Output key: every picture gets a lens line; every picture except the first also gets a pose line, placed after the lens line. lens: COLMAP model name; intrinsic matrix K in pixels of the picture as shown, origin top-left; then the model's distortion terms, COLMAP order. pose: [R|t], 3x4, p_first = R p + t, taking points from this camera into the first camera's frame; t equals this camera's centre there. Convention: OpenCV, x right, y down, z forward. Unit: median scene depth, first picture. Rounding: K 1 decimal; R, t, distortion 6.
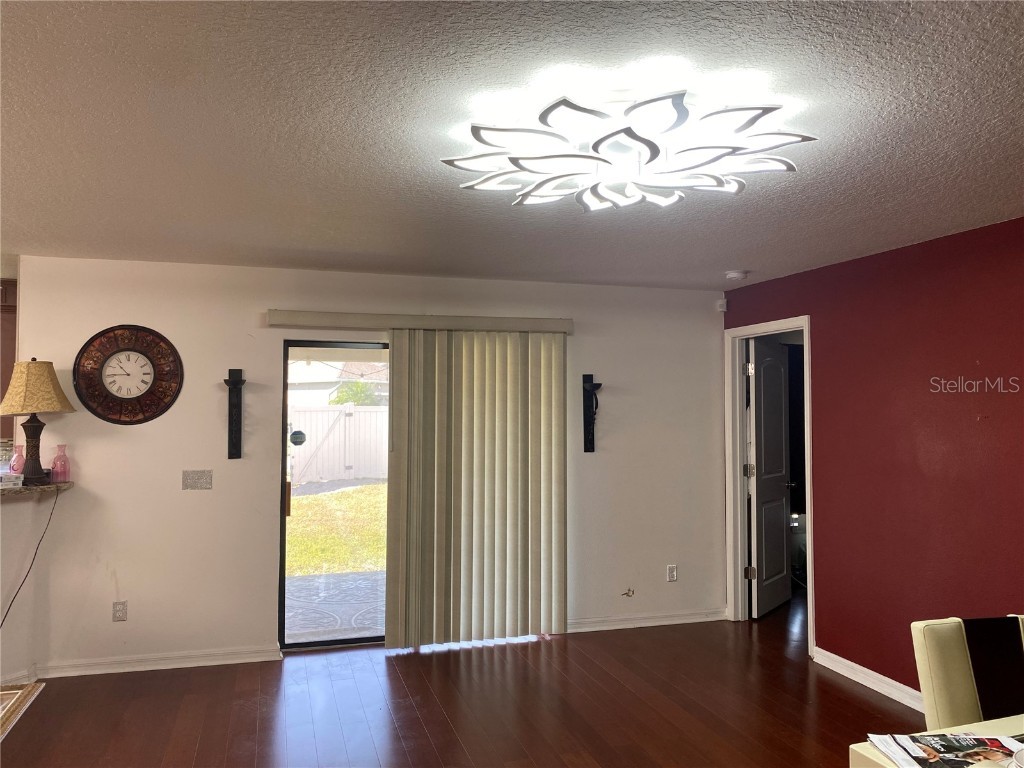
lens RADIAL K [[787.8, 0, 512.6], [0, 787.8, 384.1], [0, 0, 1]] dist [0.028735, -0.012814]
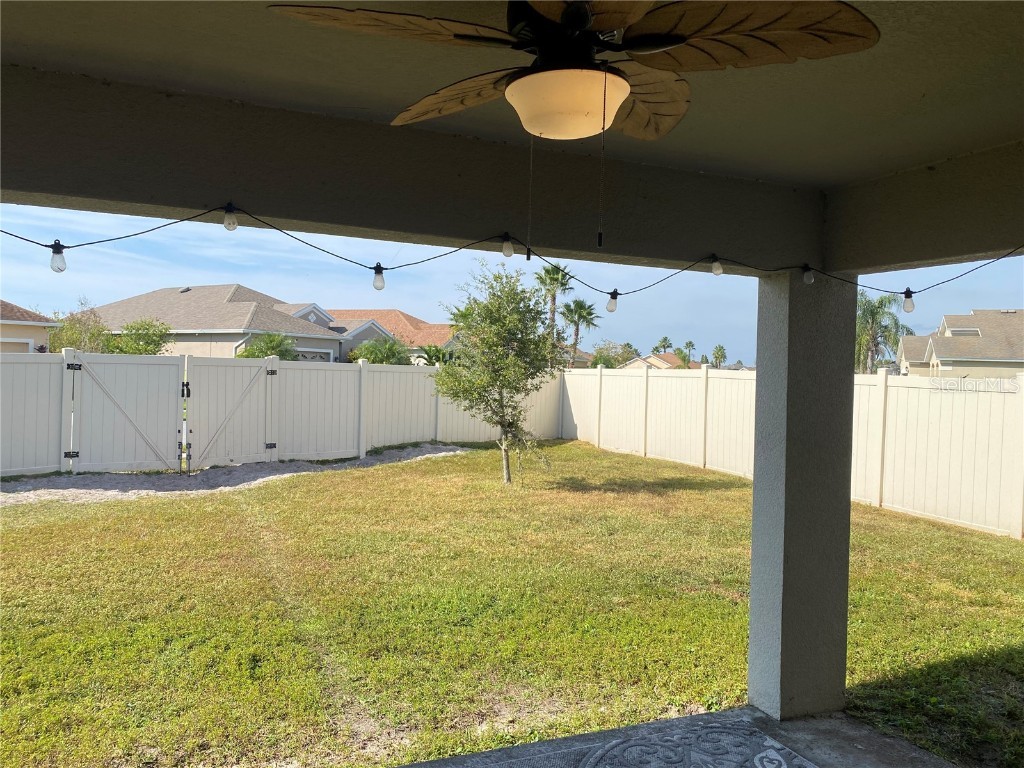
lens RADIAL K [[787.8, 0, 510.3], [0, 787.8, 384.0], [0, 0, 1]] dist [0.028735, -0.012814]
pose [[0.993703, 0.014339, 0.111127, -0.070878], [-0.019920, 0.998587, 0.049275, 0.009396], [-0.110263, -0.051179, 0.992584, 0.261768]]
